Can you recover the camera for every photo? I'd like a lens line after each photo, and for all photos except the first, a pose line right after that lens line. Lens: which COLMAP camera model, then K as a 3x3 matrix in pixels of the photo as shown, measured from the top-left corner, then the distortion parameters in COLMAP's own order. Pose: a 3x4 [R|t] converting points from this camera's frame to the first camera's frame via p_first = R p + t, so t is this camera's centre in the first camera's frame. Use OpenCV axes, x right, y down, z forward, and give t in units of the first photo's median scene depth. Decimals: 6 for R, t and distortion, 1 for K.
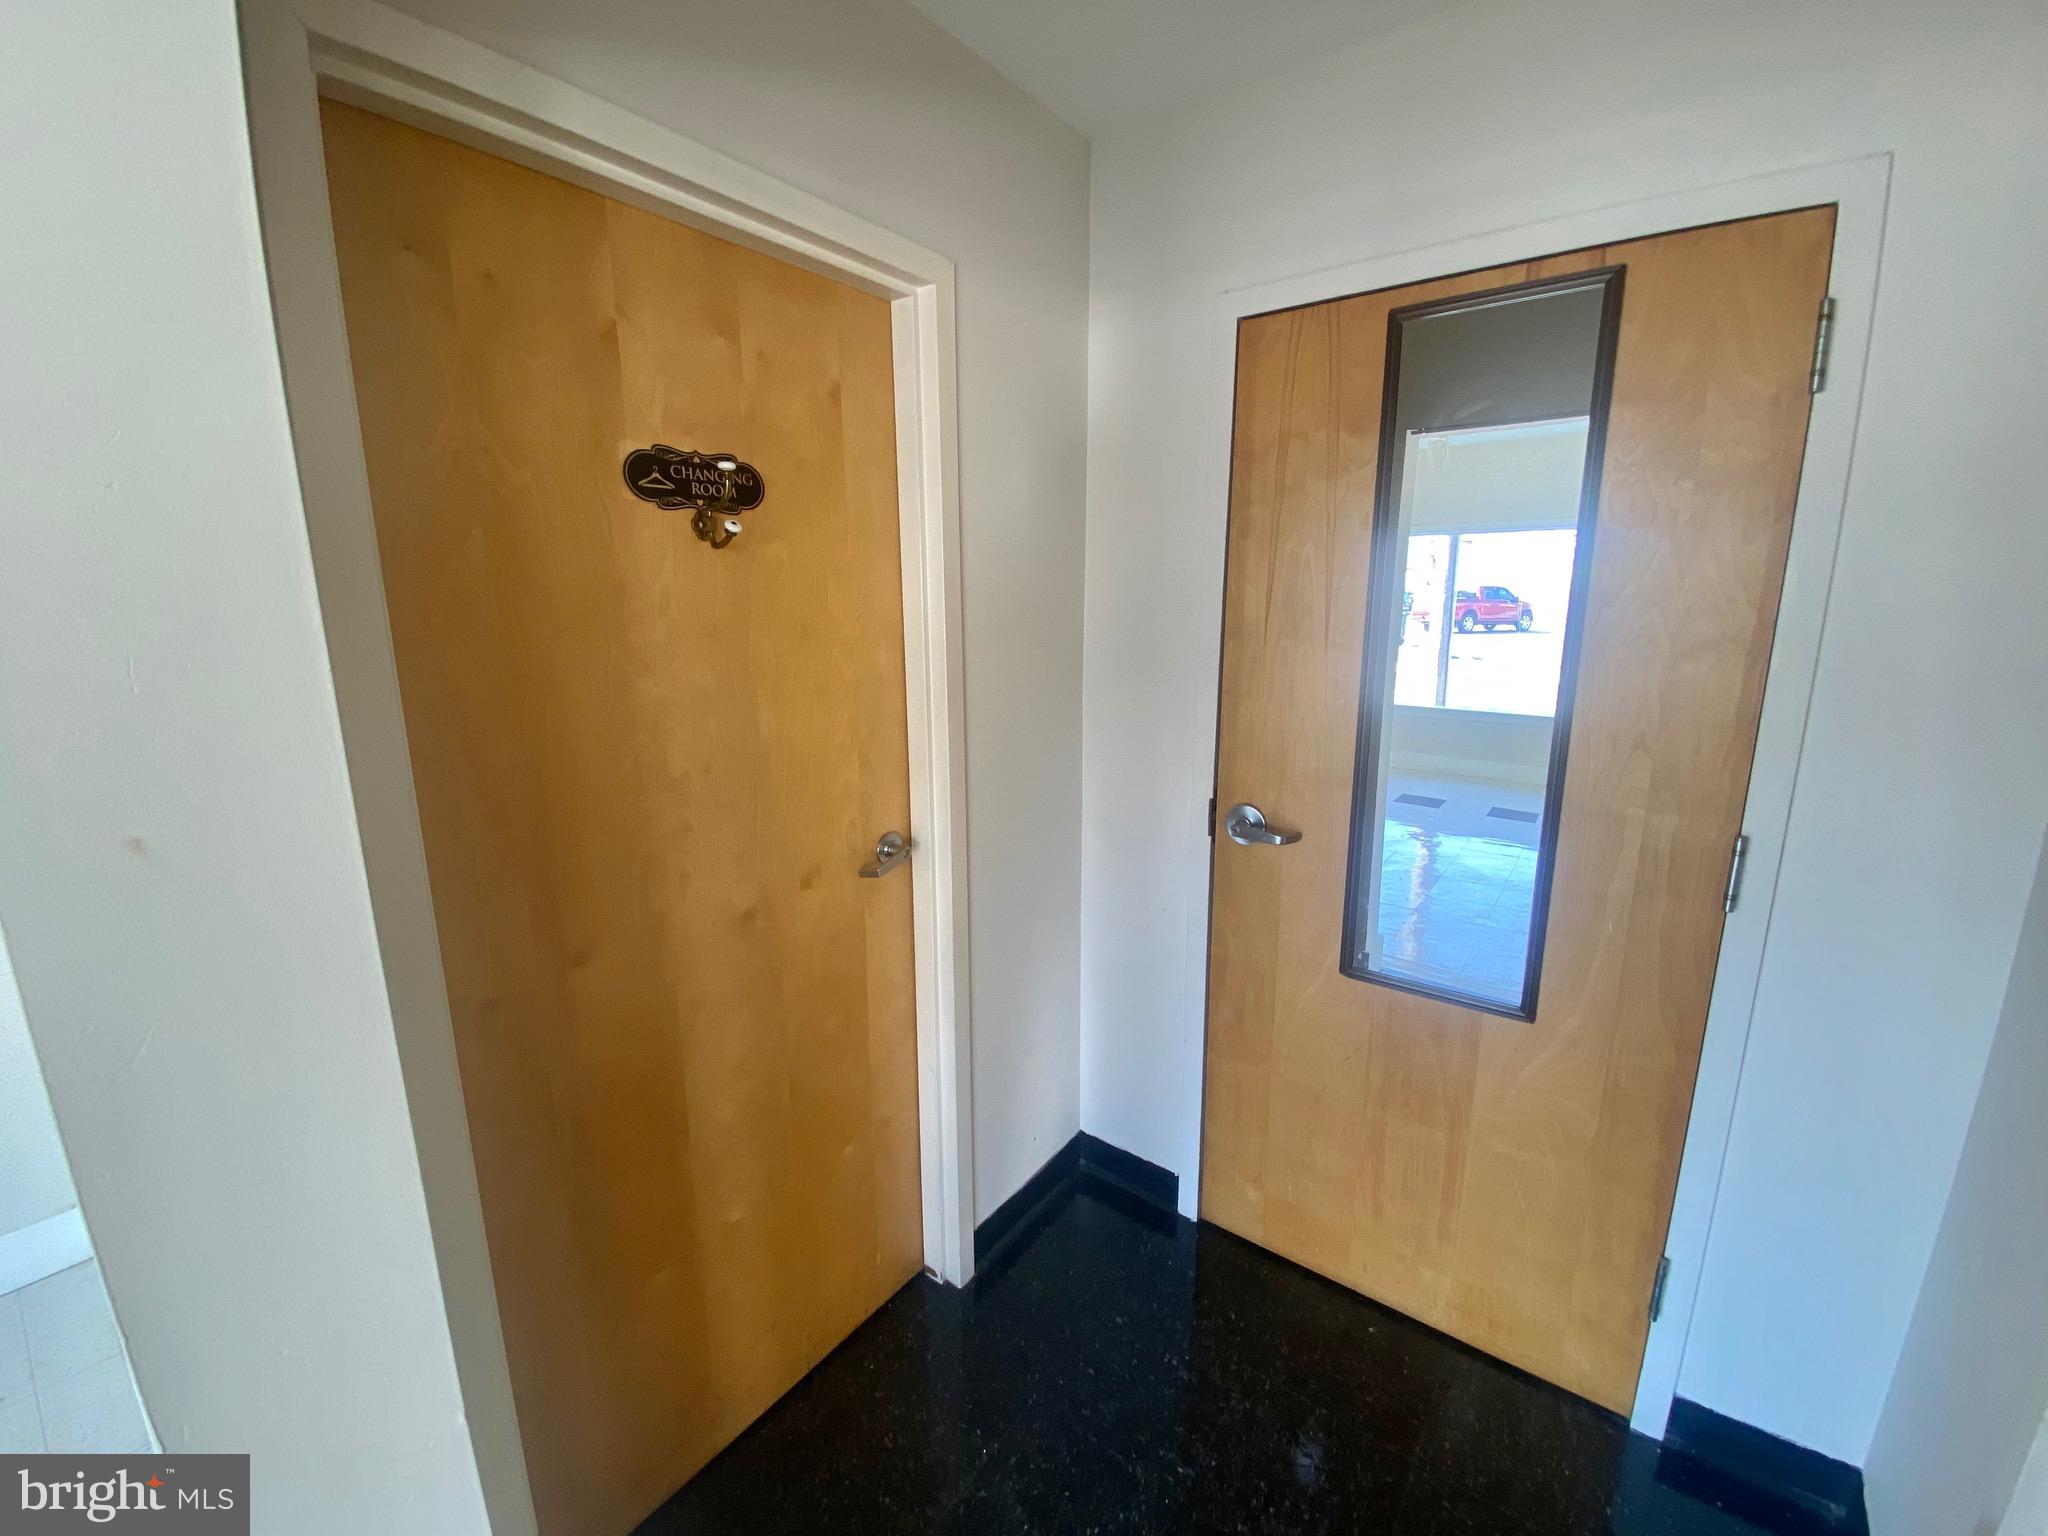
lens RADIAL K [[822.4, 0, 1015.5], [0, 822.4, 765.1], [0, 0, 1]] dist [0.030662, -0.027426]
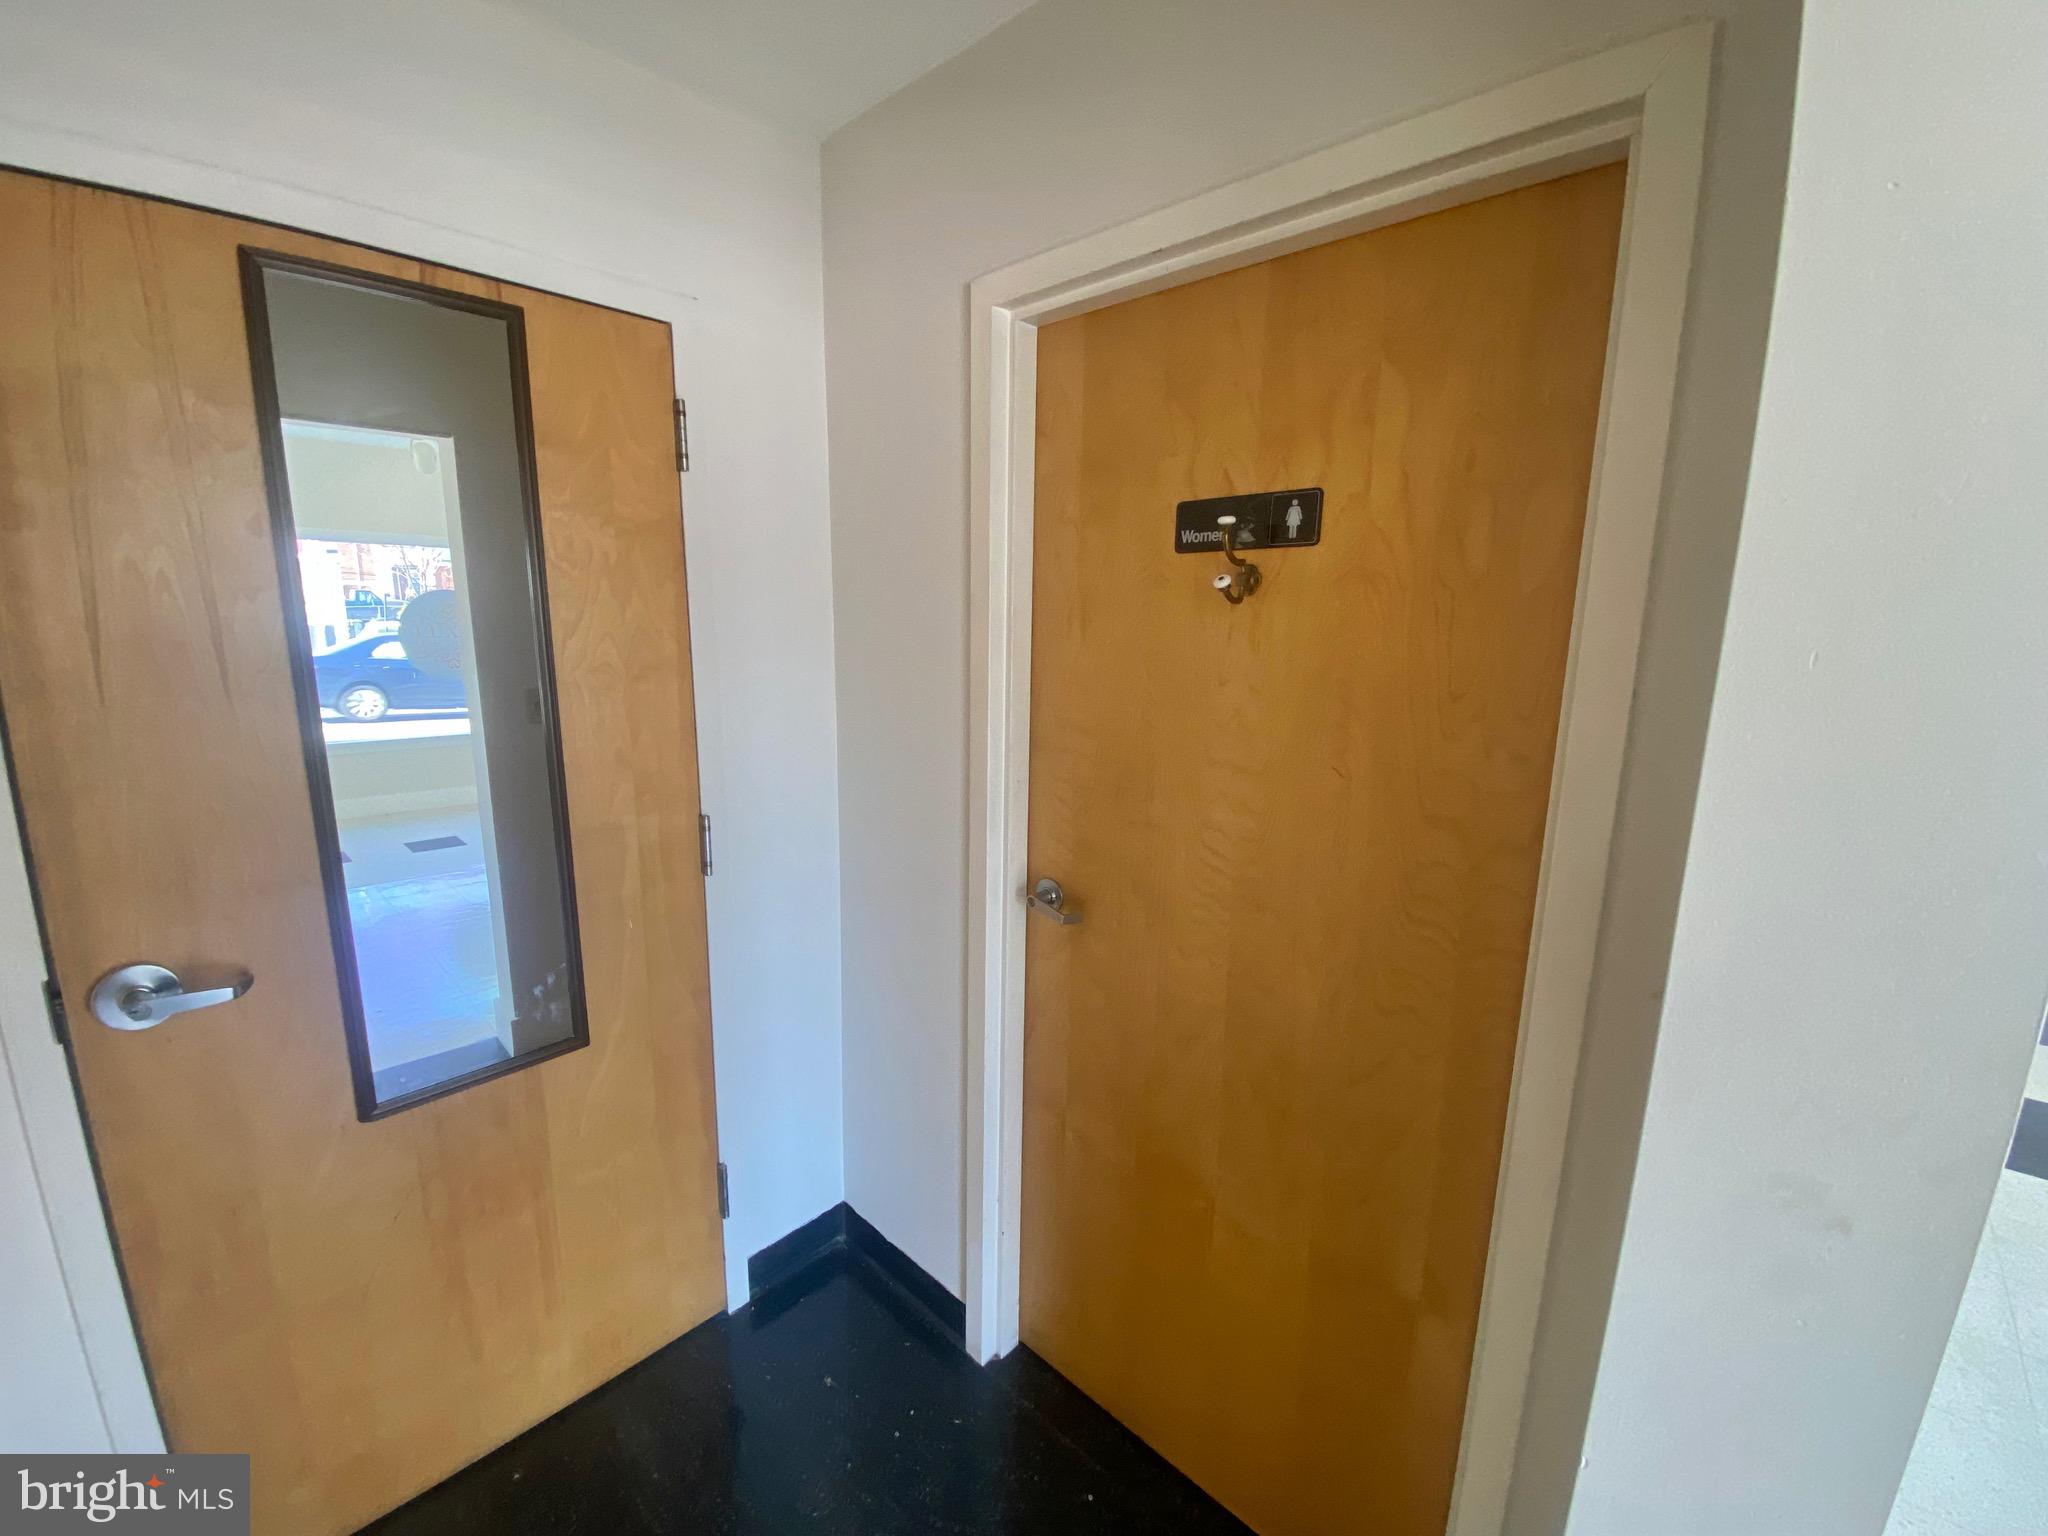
lens RADIAL K [[821.7, 0, 1024.0], [0, 821.7, 768.0], [0, 0, 1]] dist [0.032299, -0.016022]
pose [[0.127739, -0.179248, 0.975476, -0.255898], [0.186996, 0.970246, 0.153800, -0.078705], [-0.974020, 0.162764, 0.157457, 0.273402]]
